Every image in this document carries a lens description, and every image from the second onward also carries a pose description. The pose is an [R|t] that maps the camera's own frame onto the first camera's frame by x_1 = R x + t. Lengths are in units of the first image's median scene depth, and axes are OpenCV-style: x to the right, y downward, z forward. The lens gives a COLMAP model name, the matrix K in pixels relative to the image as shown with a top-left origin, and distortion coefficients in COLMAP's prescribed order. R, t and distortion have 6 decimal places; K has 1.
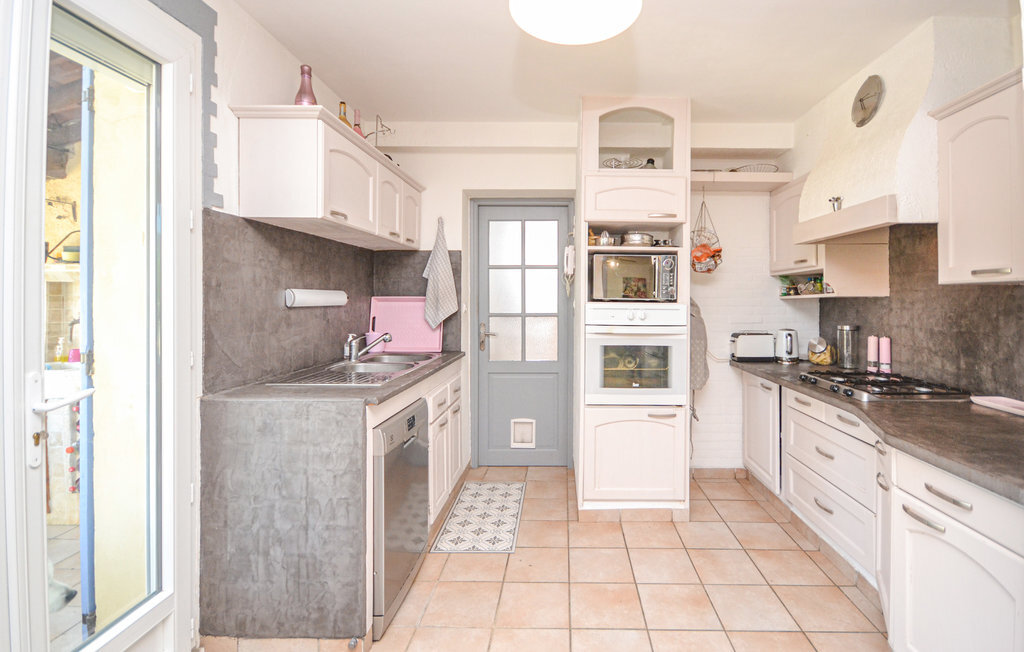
lens RADIAL K [[465.9, 0, 545.4], [0, 465.9, 299.4], [0, 0, 1]] dist [-0.002254, -0.001234]
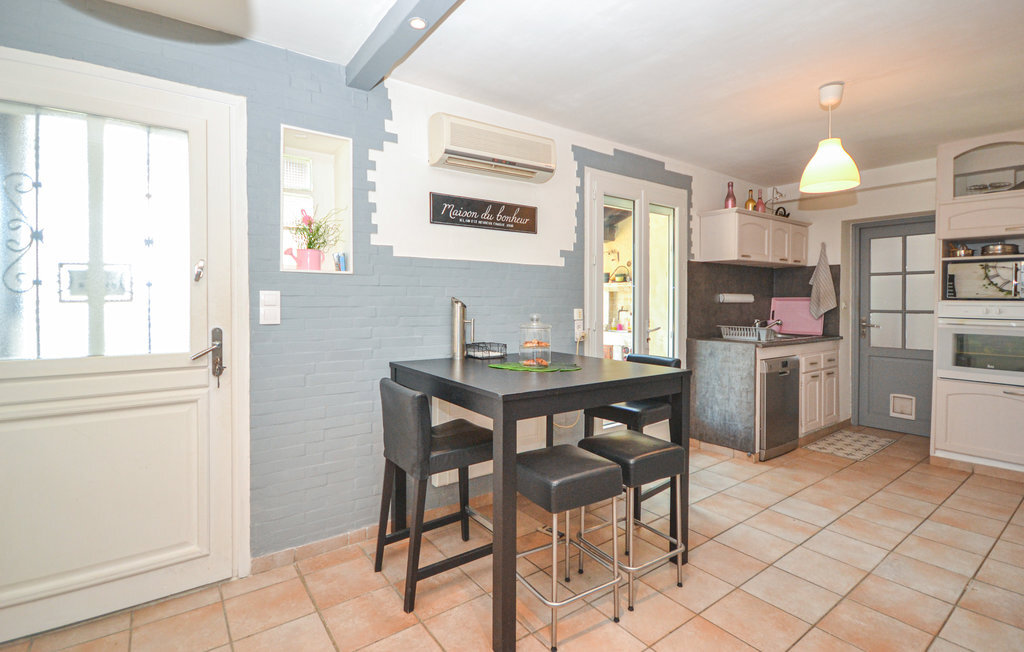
lens RADIAL K [[465.9, 0, 497.8], [0, 465.9, 306.0], [0, 0, 1]] dist [-0.002254, -0.001234]
pose [[0.583666, 0.008277, -0.811952, 0.425550], [-0.002003, 0.999960, 0.008754, 0.012737], [0.811992, -0.003483, 0.583659, -0.787779]]
